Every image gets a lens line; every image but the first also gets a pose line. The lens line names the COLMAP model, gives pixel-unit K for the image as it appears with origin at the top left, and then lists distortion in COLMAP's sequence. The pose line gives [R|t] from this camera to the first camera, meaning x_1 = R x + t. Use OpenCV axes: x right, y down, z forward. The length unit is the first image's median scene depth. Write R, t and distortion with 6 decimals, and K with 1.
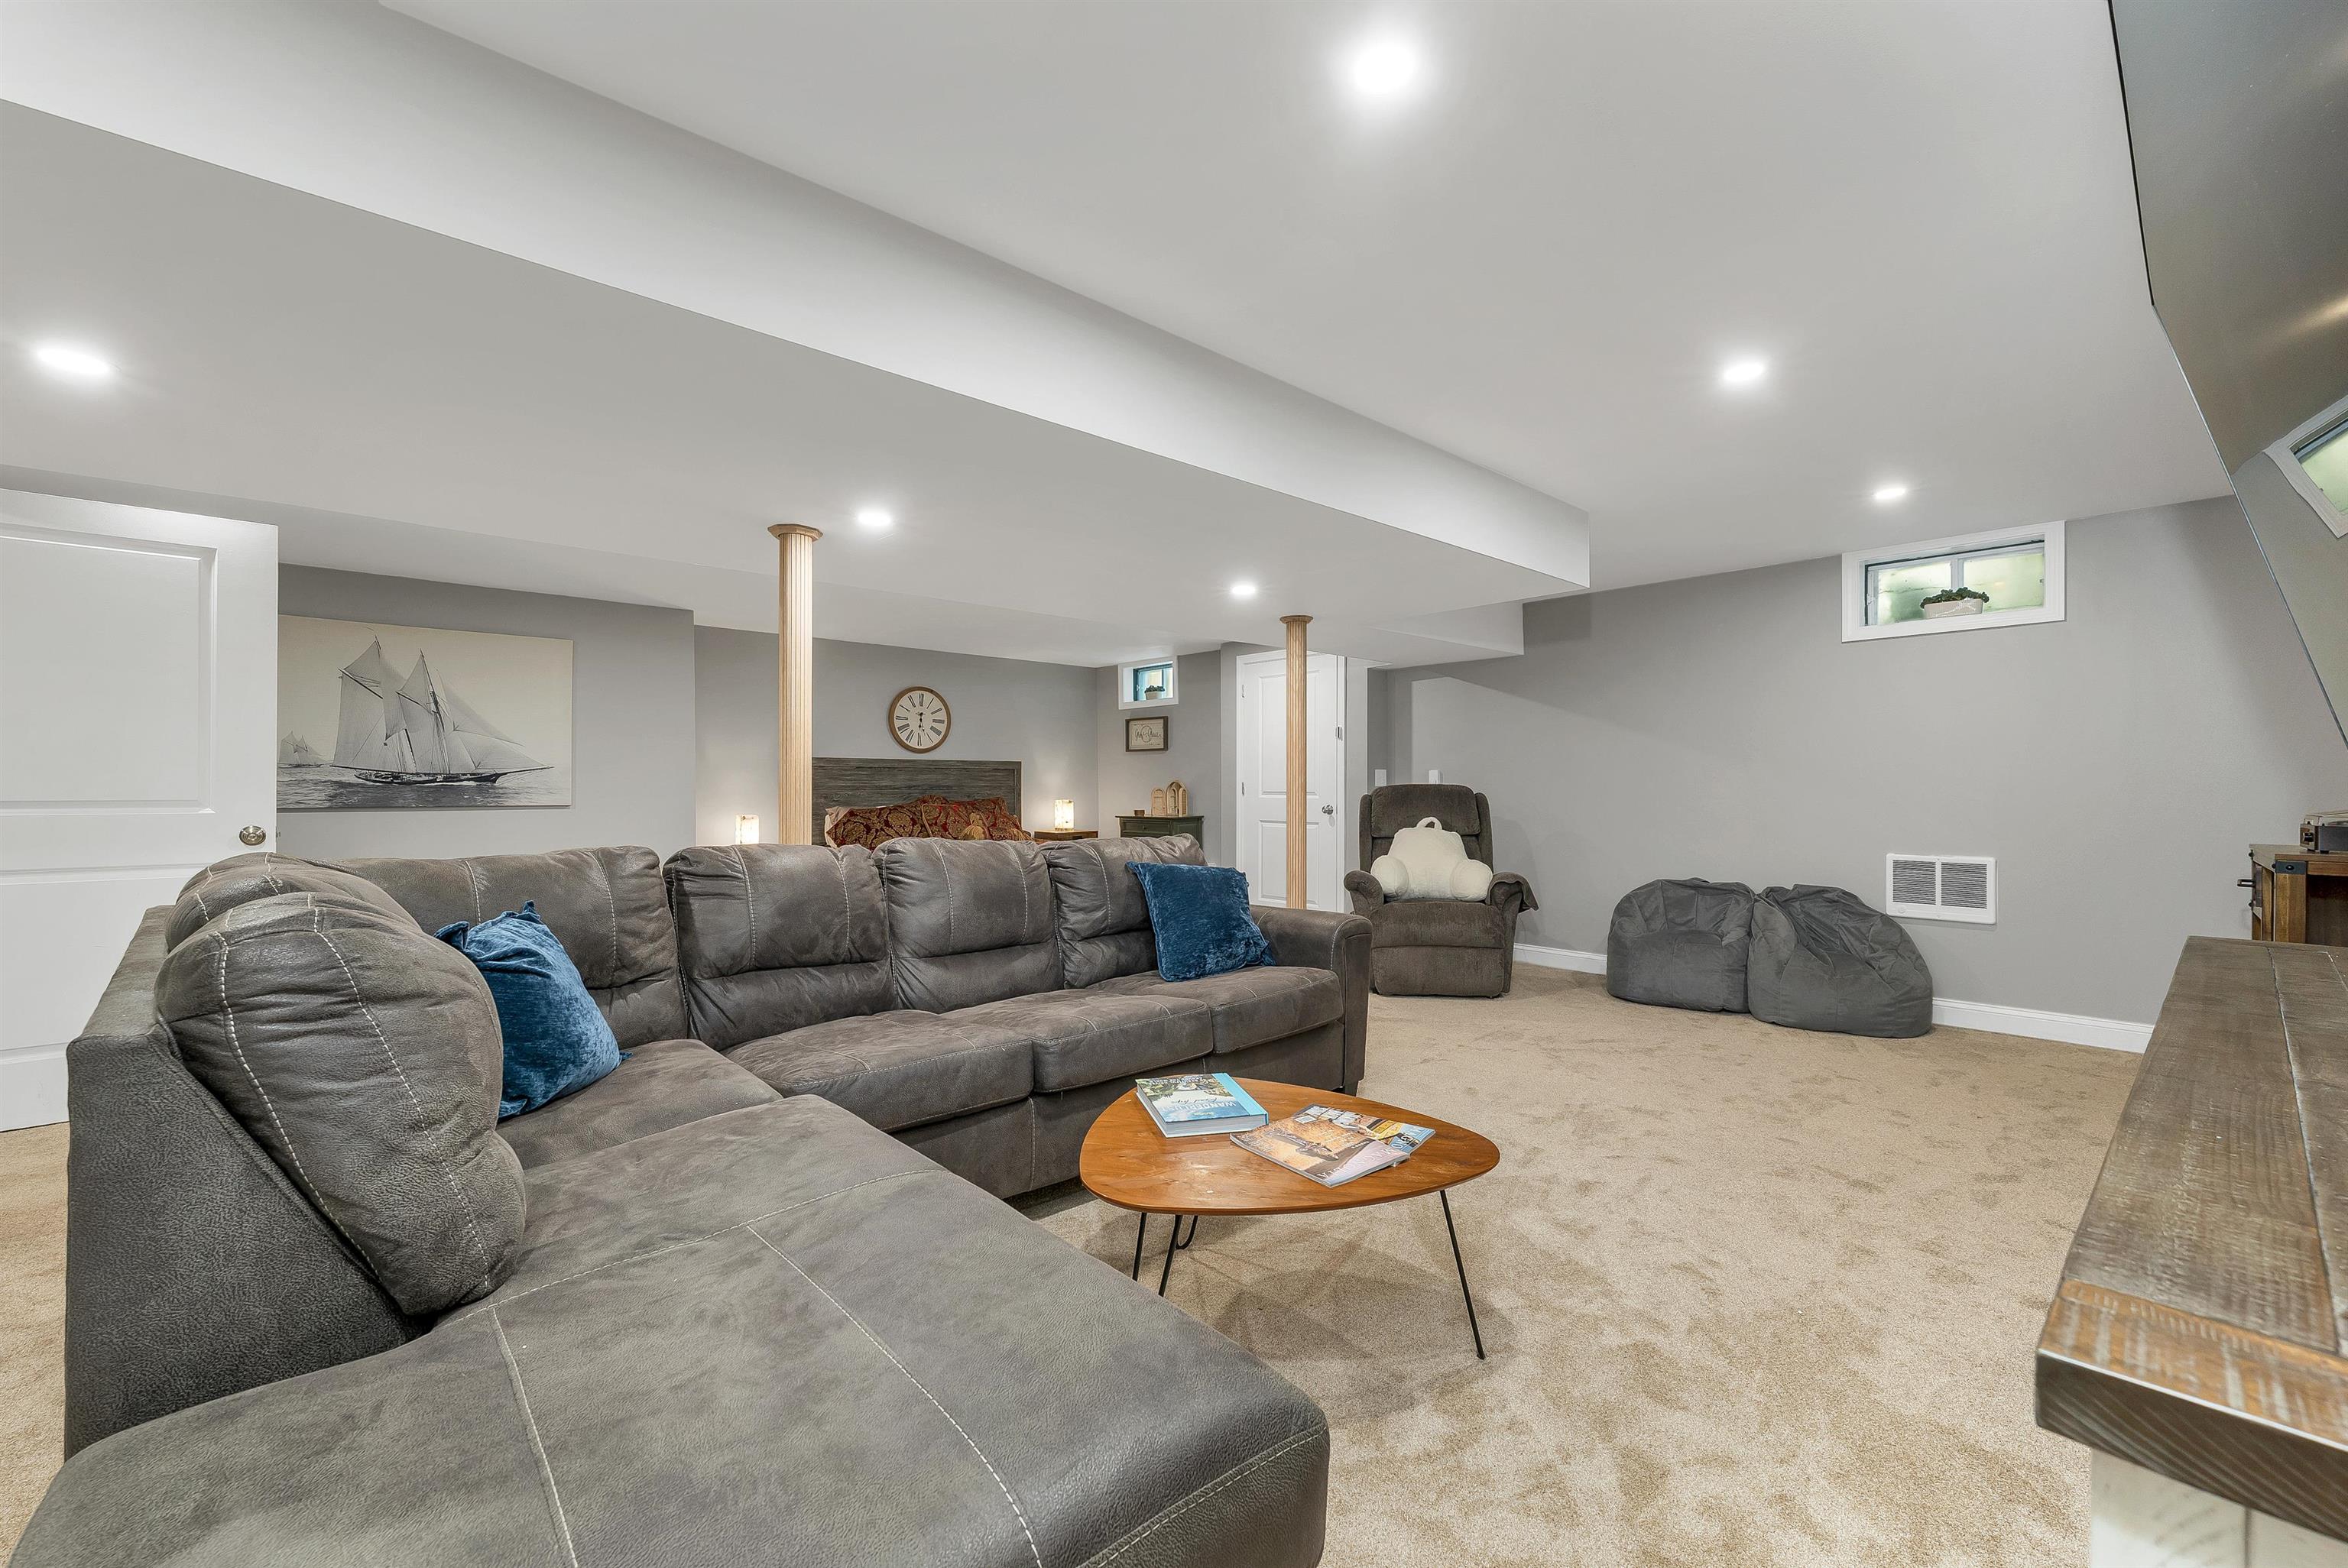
lens RADIAL K [[953.1, 0, 1174.0], [0, 953.1, 784.0], [0, 0, 1]] dist [-0.000095, -0.000029]
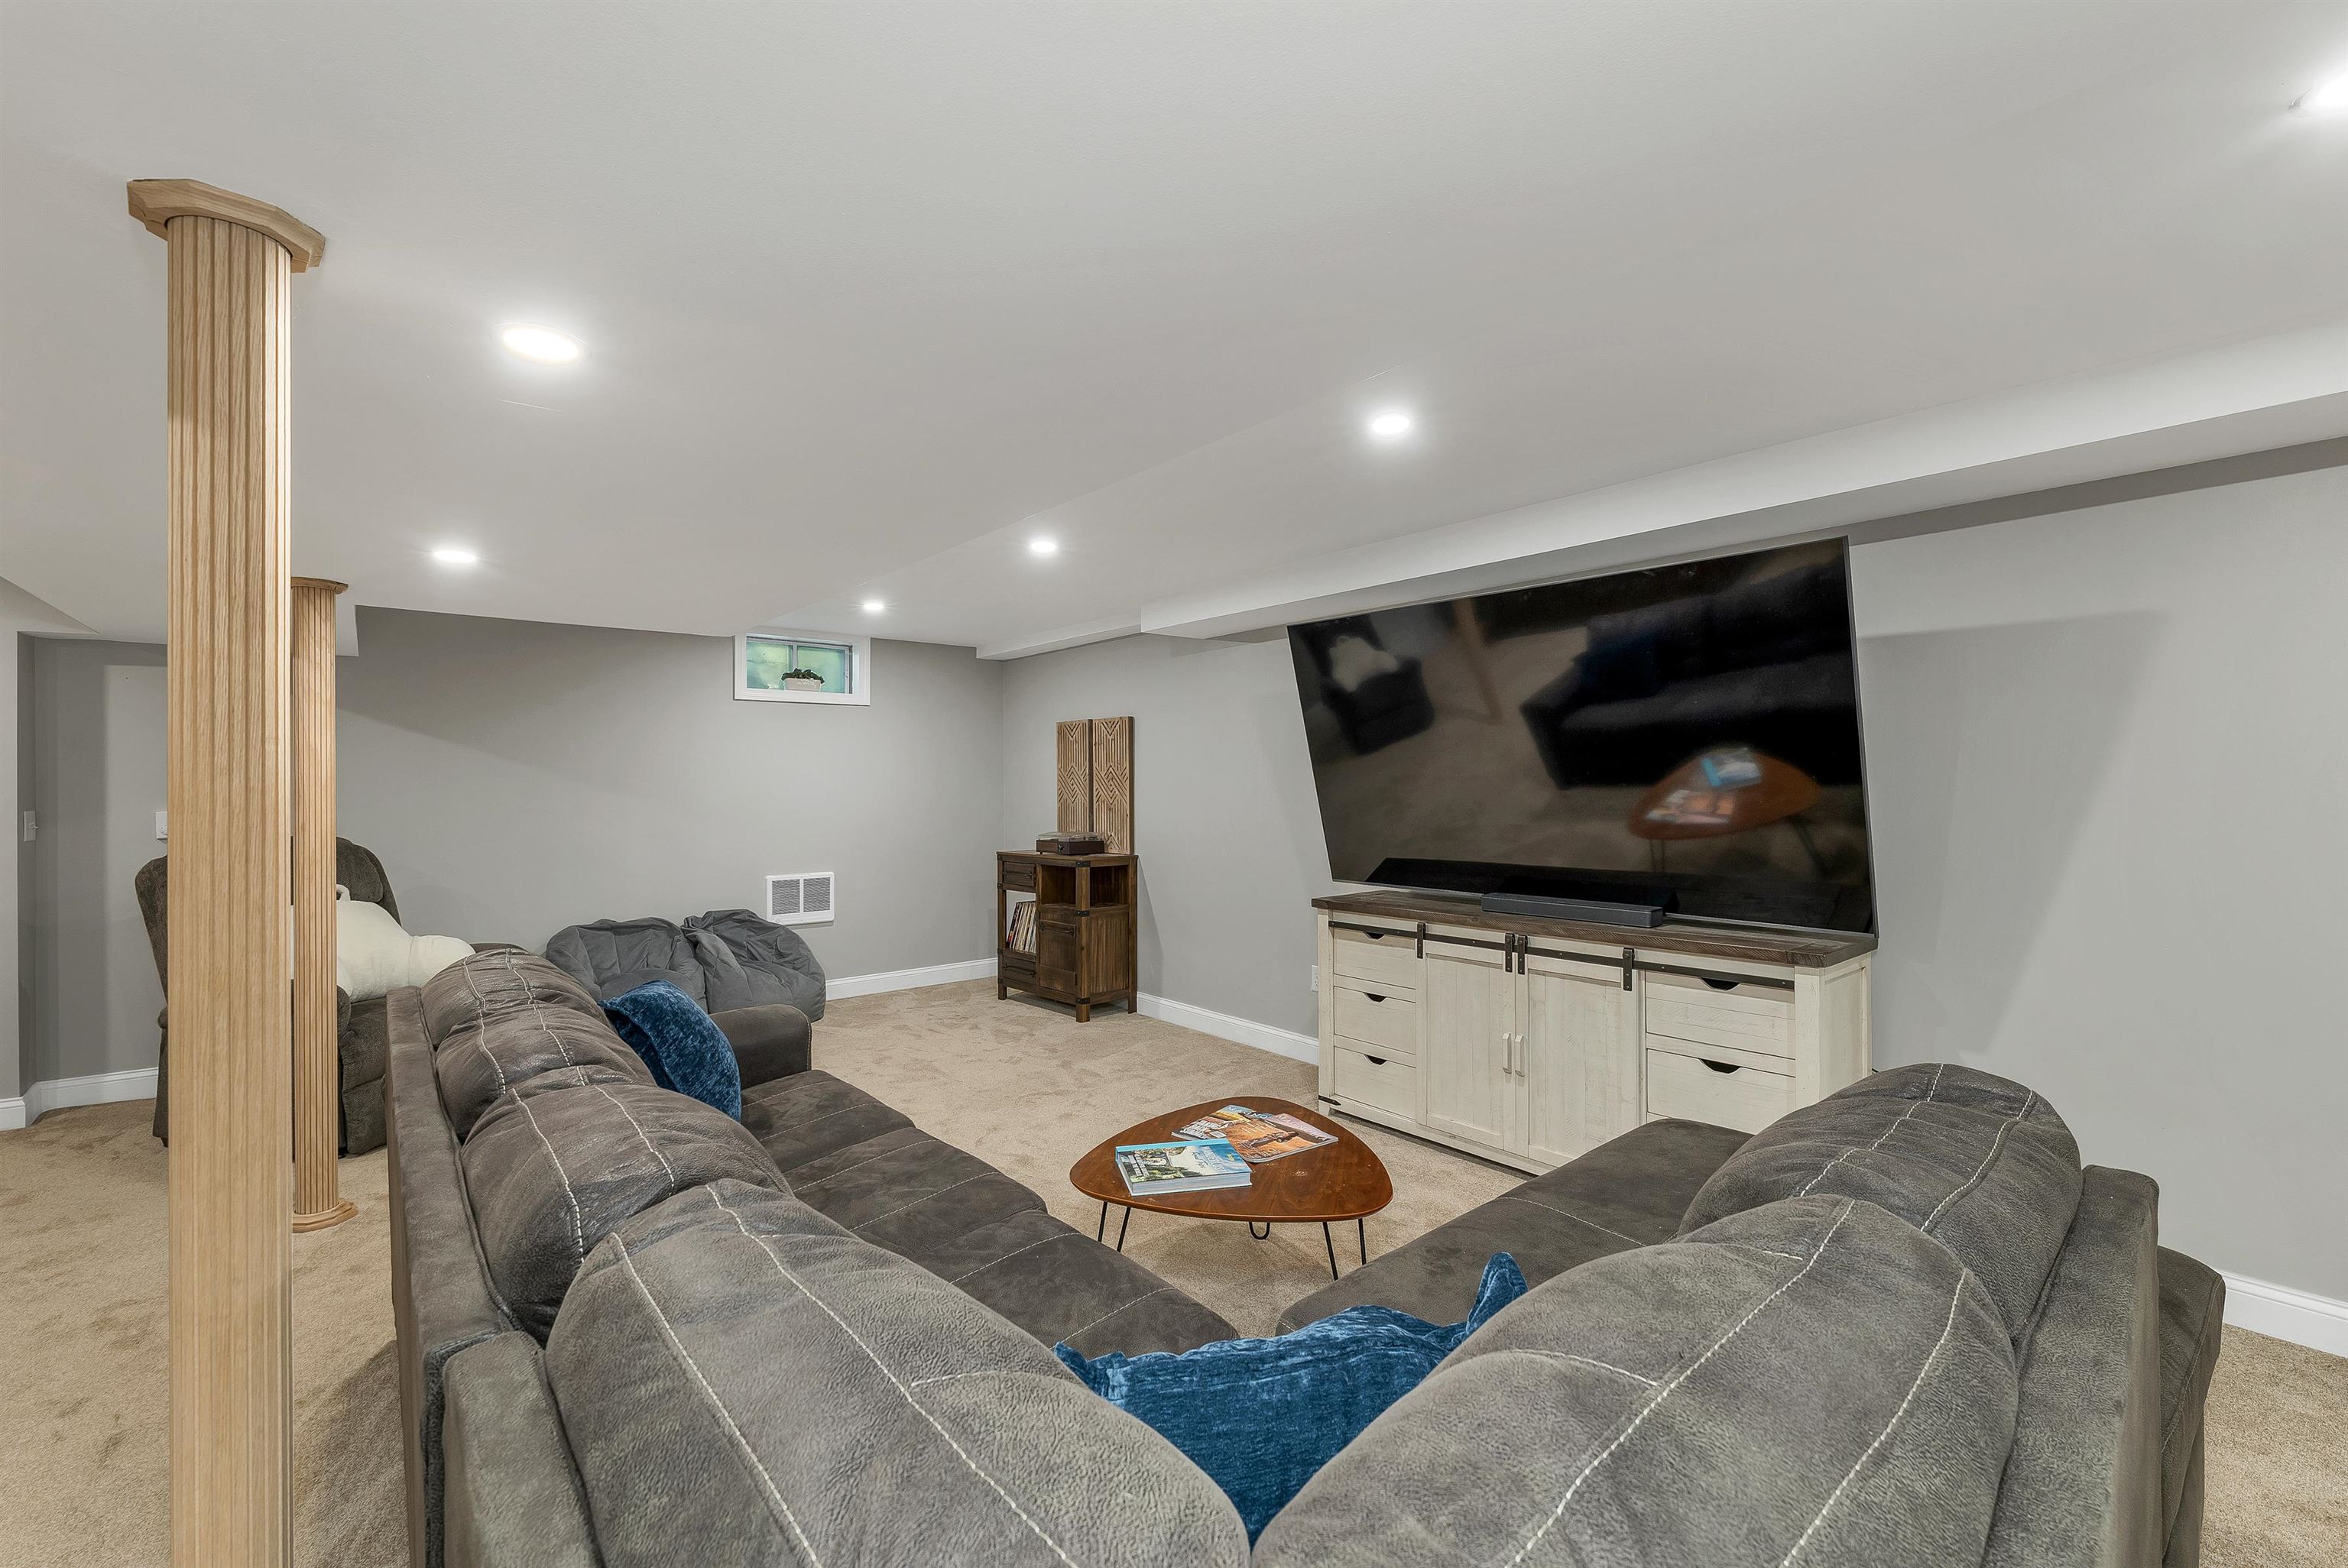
lens RADIAL K [[977.8, 0, 1165.6], [0, 977.8, 781.7], [0, 0, 1]] dist [-0.000062, 0.000078]
pose [[0.047707, 0.002449, 0.998858, -0.284737], [-0.001007, 0.999997, -0.002404, -0.027049], [-0.998861, -0.000891, 0.047709, 0.249039]]
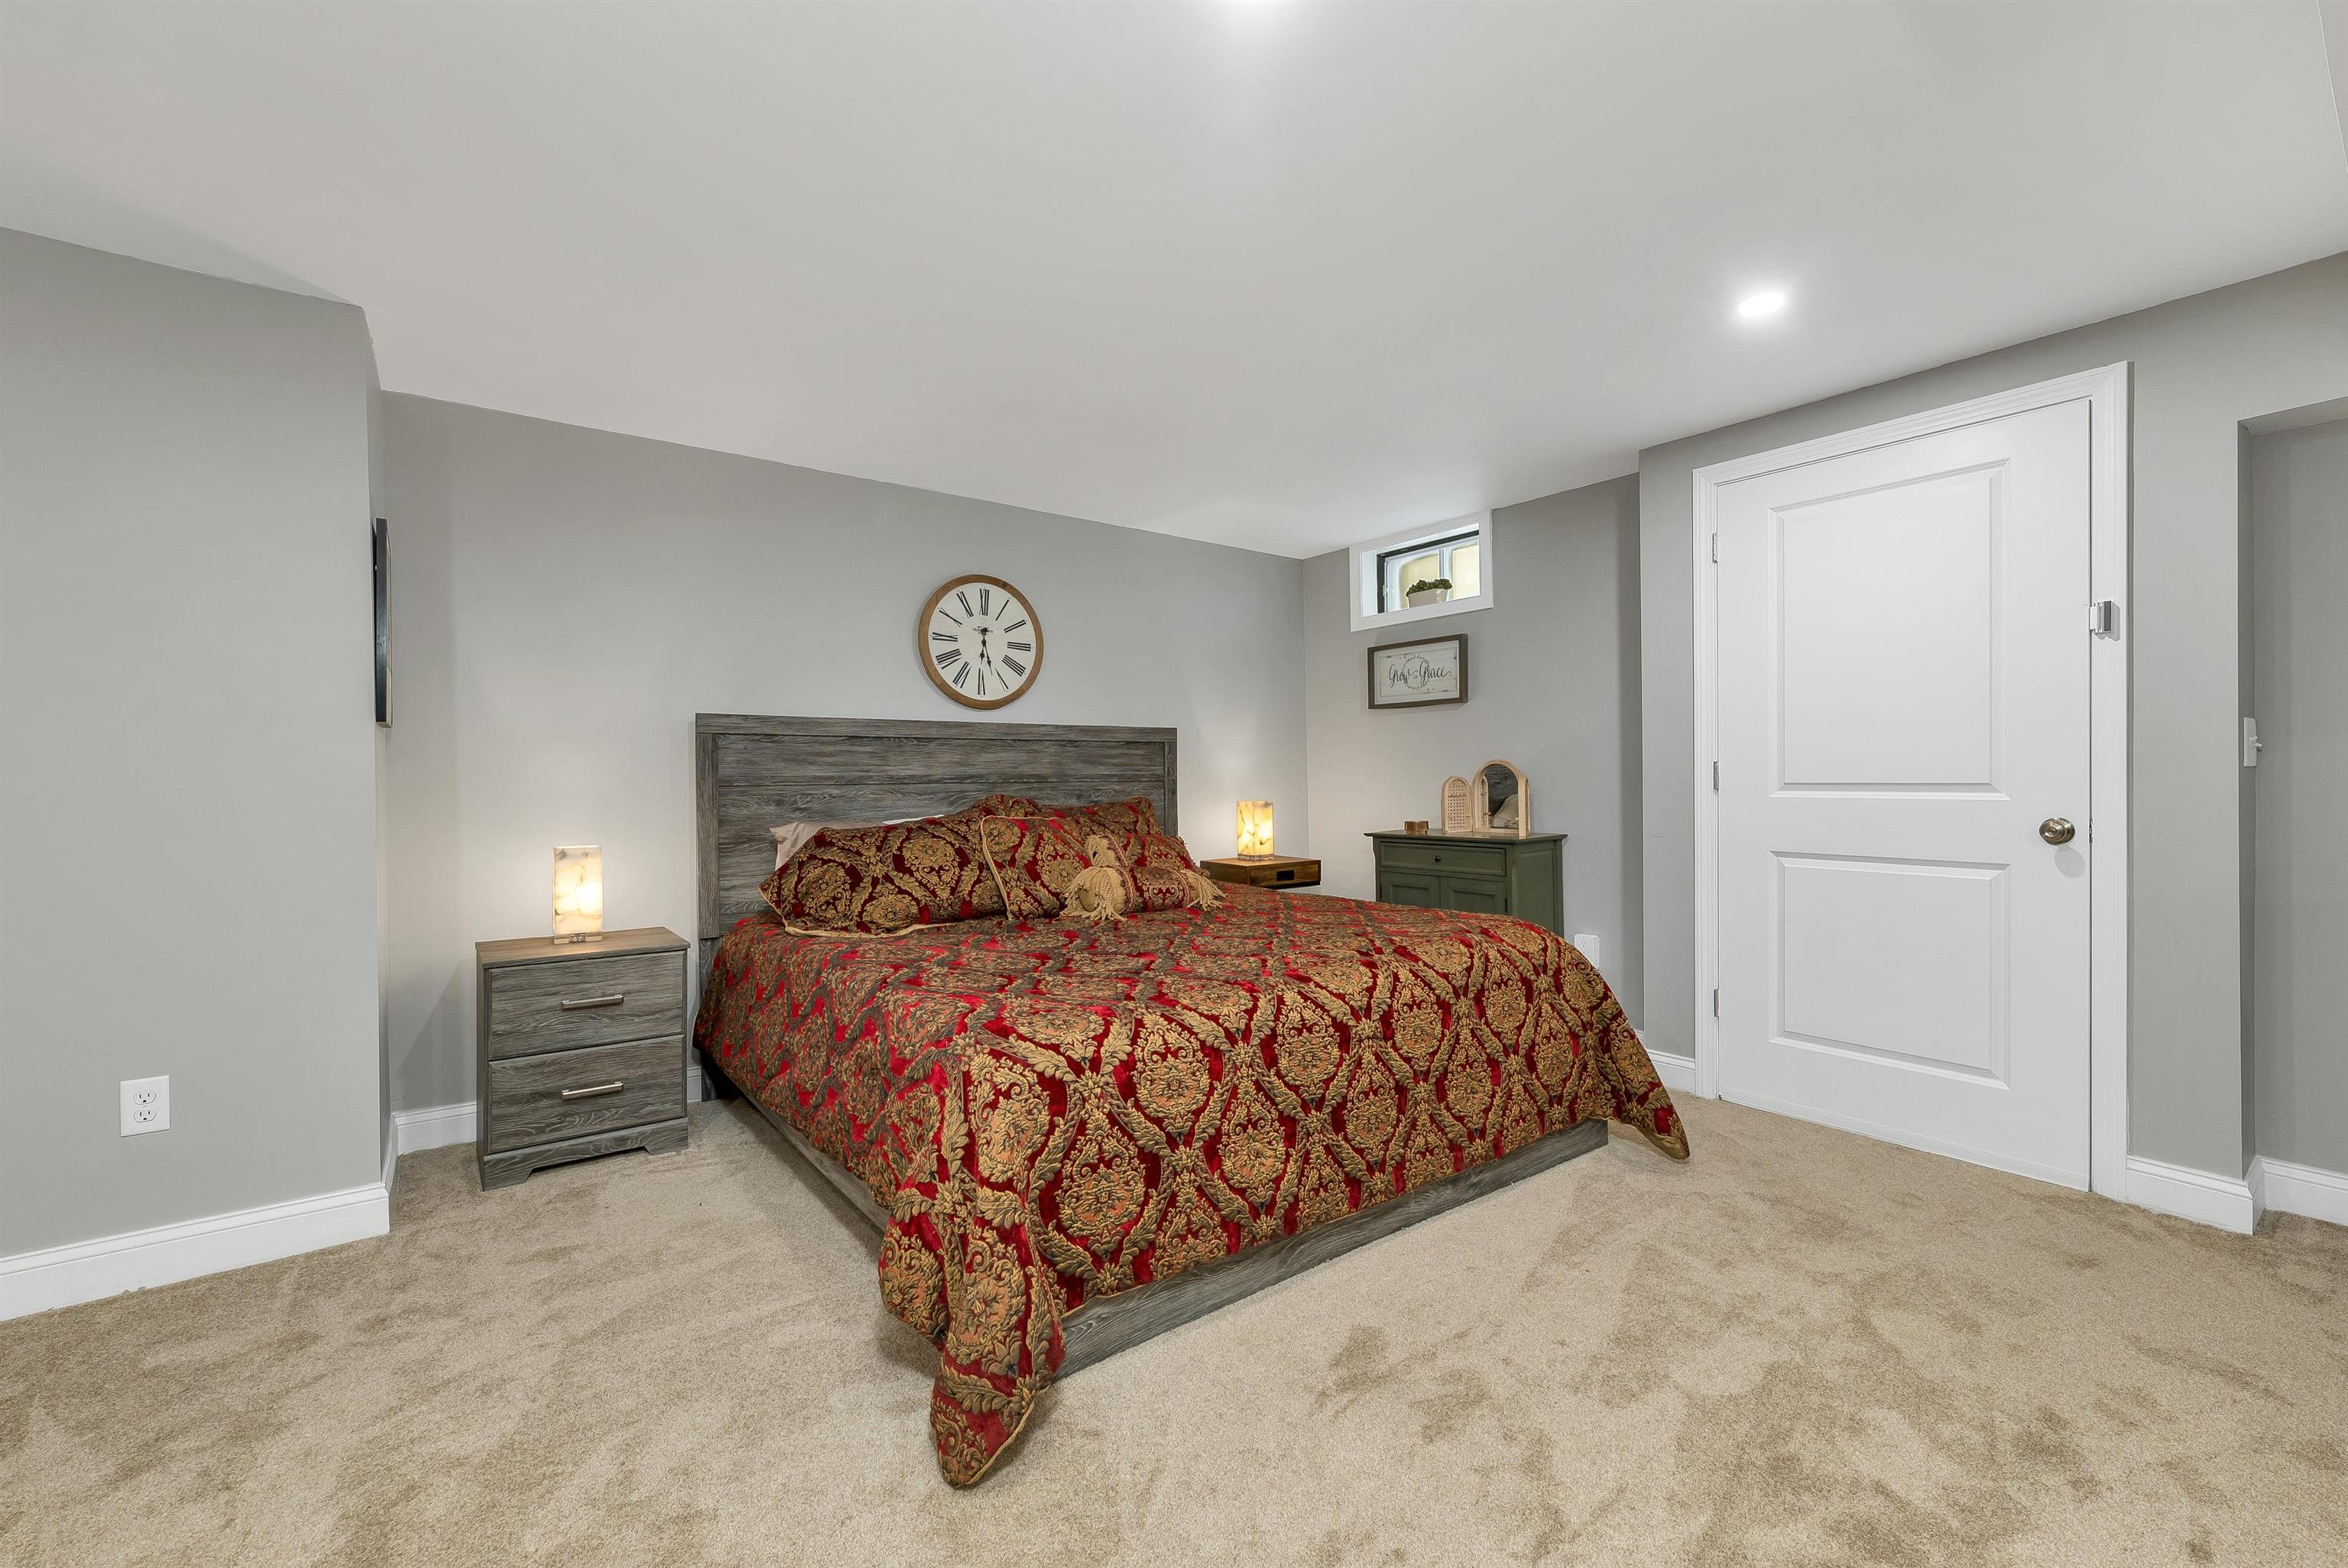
lens RADIAL K [[953.1, 0, 1174.0], [0, 953.1, 784.0], [0, 0, 1]] dist [-0.000095, -0.000029]
pose [[0.995627, -0.006980, -0.093159, -0.122797], [0.007850, 0.999929, 0.008985, 0.002449], [0.093089, -0.009677, 0.995611, 0.520229]]
